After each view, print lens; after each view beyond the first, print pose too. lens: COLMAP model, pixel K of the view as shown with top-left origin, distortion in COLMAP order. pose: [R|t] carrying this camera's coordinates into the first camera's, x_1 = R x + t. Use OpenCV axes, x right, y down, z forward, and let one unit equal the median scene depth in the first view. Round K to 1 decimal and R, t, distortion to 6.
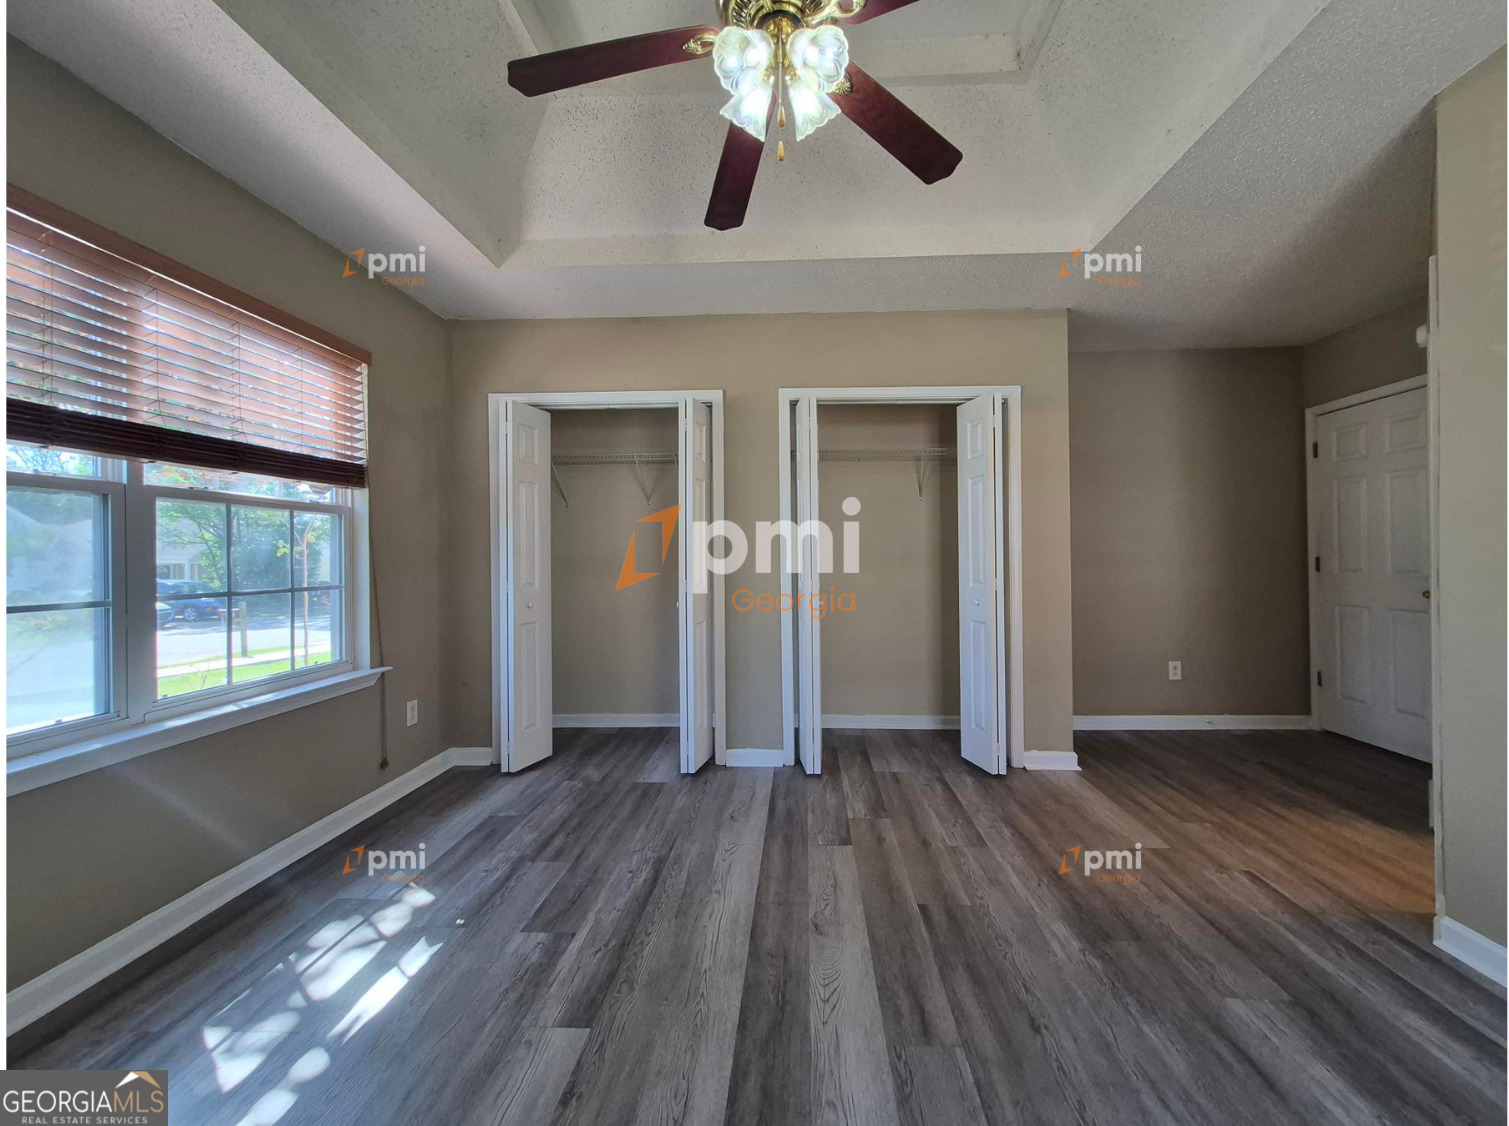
lens RADIAL K [[588.5, 0, 777.7], [0, 588.5, 562.5], [0, 0, 1]] dist [-0.000430, -0.000198]
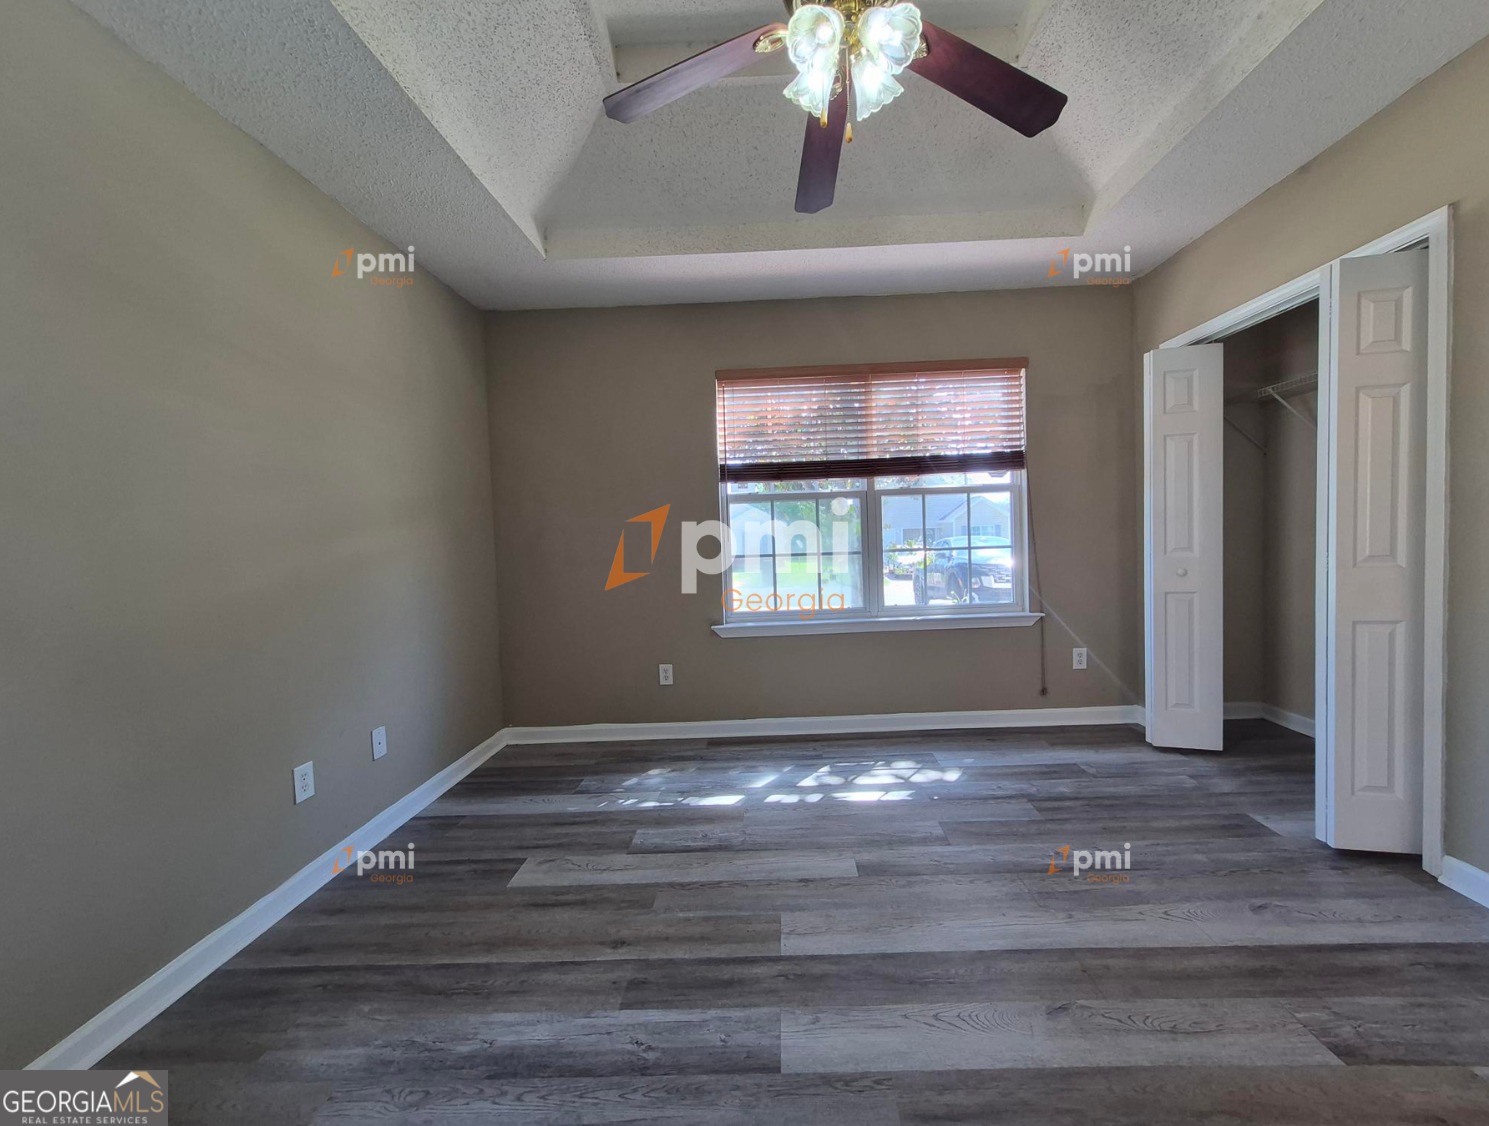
lens RADIAL K [[586.9, 0, 768.2], [0, 586.9, 556.6], [0, 0, 1]] dist [0.007349, 0.000225]
pose [[0.025359, 0.048604, -0.998496, 0.856425], [0.028427, 0.998378, 0.049320, -0.024638], [0.999274, -0.029635, 0.023936, 0.655615]]
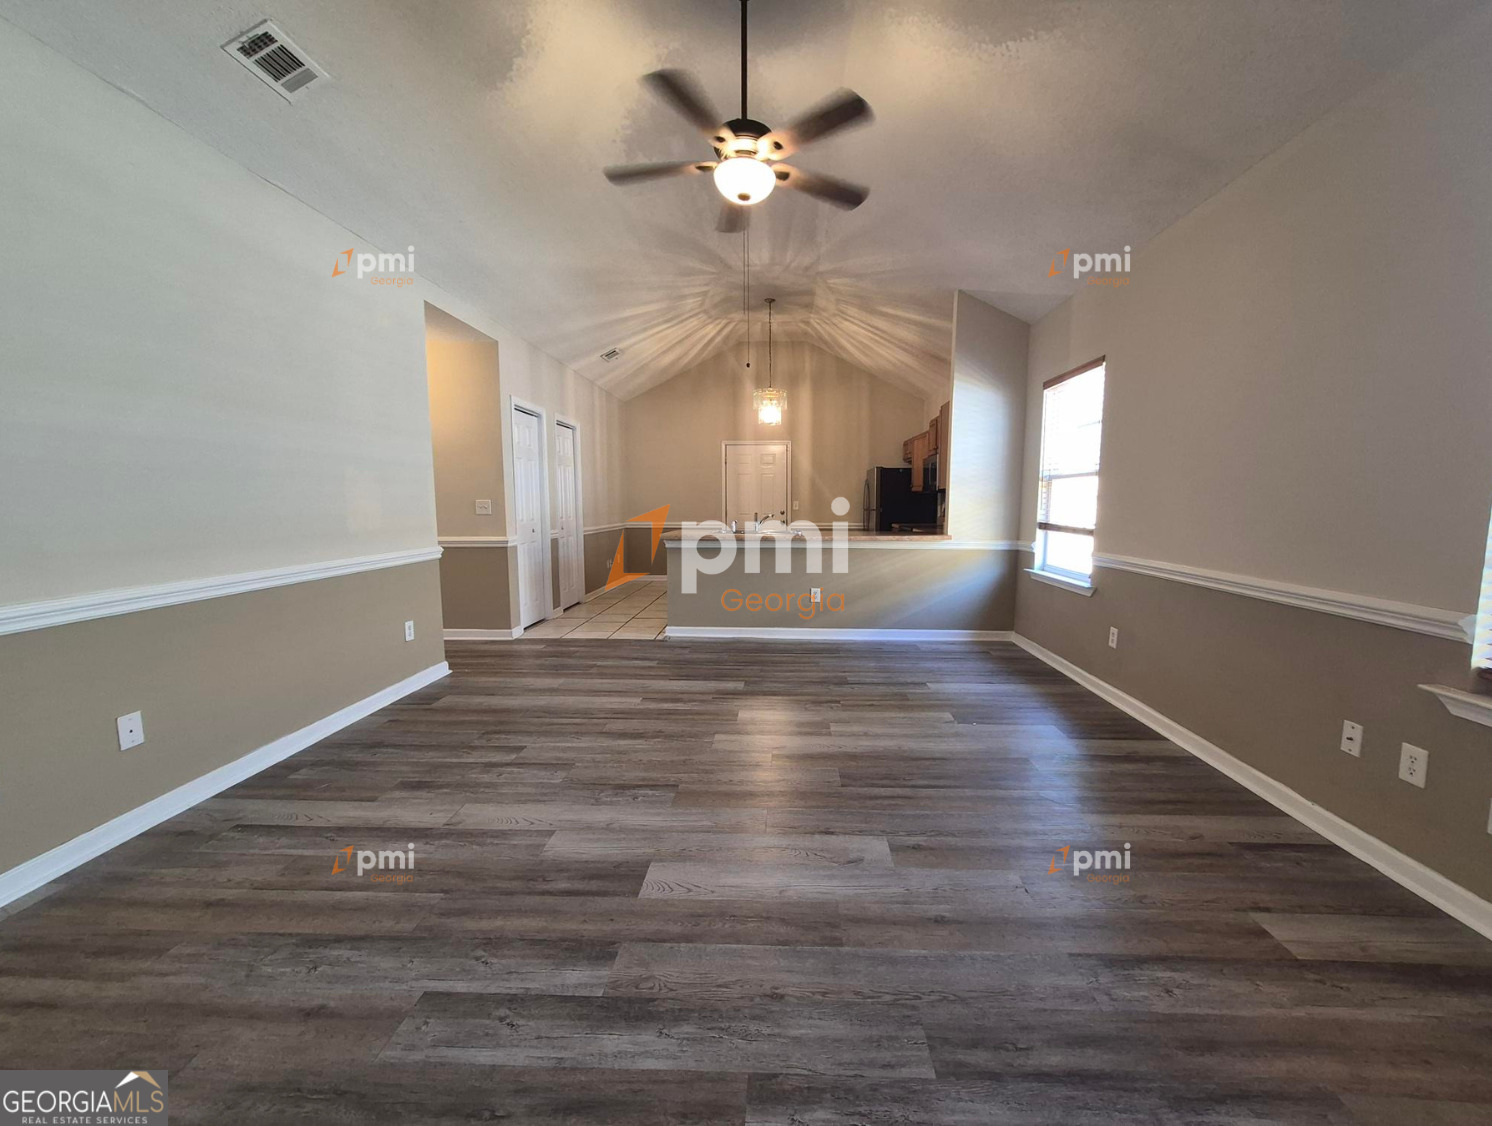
lens RADIAL K [[588.1, 0, 769.7], [0, 588.1, 556.6], [0, 0, 1]] dist [0.007349, 0.000225]
pose [[-0.015089, -0.099497, 0.994923, -0.652657], [-0.006848, 0.995024, 0.099403, -0.041779], [-0.999863, -0.005313, -0.015695, 0.146385]]
